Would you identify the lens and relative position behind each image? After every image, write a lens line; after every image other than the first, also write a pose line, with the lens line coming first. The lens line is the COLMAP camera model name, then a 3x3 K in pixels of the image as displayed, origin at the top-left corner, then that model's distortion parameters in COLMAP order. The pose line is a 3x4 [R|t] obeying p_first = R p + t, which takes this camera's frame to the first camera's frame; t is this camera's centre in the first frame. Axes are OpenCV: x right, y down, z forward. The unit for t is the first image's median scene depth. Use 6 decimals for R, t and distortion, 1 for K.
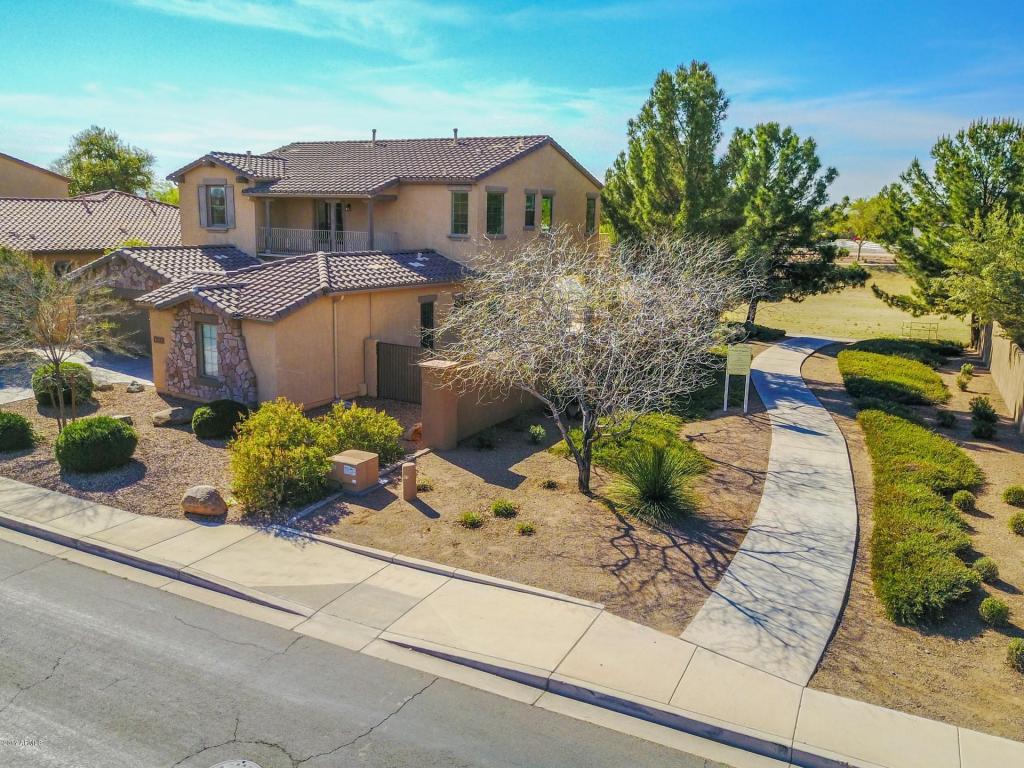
lens RADIAL K [[815.2, 0, 512.0], [0, 815.2, 384.0], [0, 0, 1]] dist [0.001949, 0.015366]
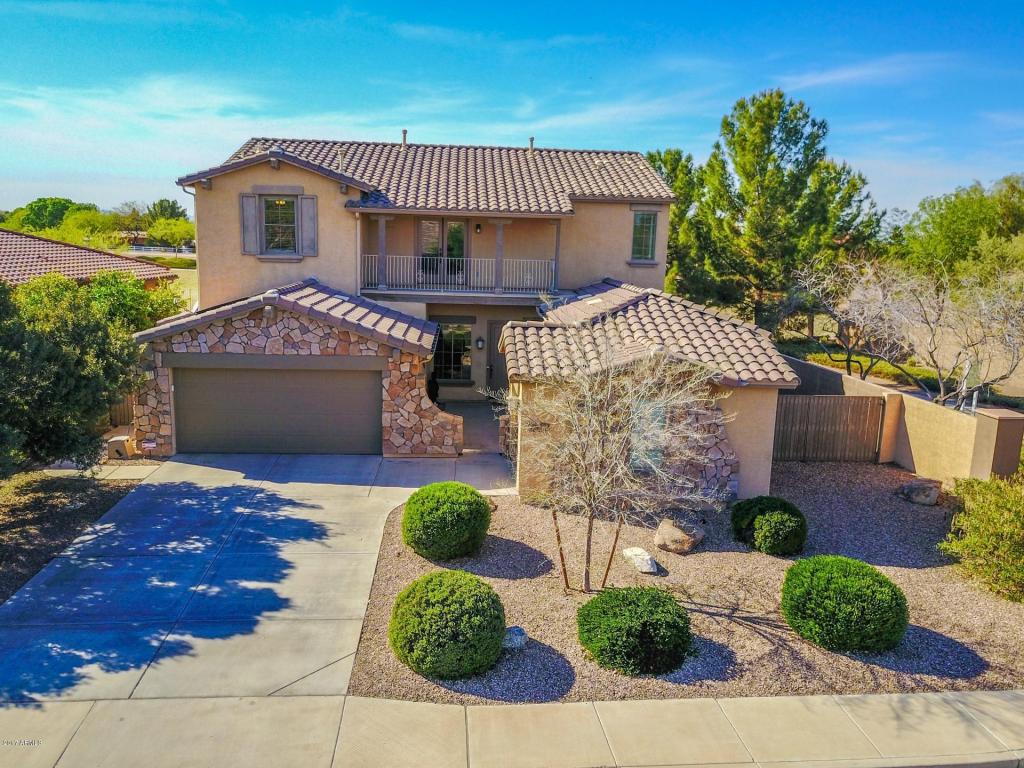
lens RADIAL K [[782.2, 0, 510.9], [0, 782.2, 378.4], [0, 0, 1]] dist [0.007528, 0.007654]
pose [[0.830535, -0.103201, 0.547321, -1.012193], [0.110551, 0.993677, 0.019608, -0.138956], [-0.545884, 0.044222, 0.836693, 0.590554]]
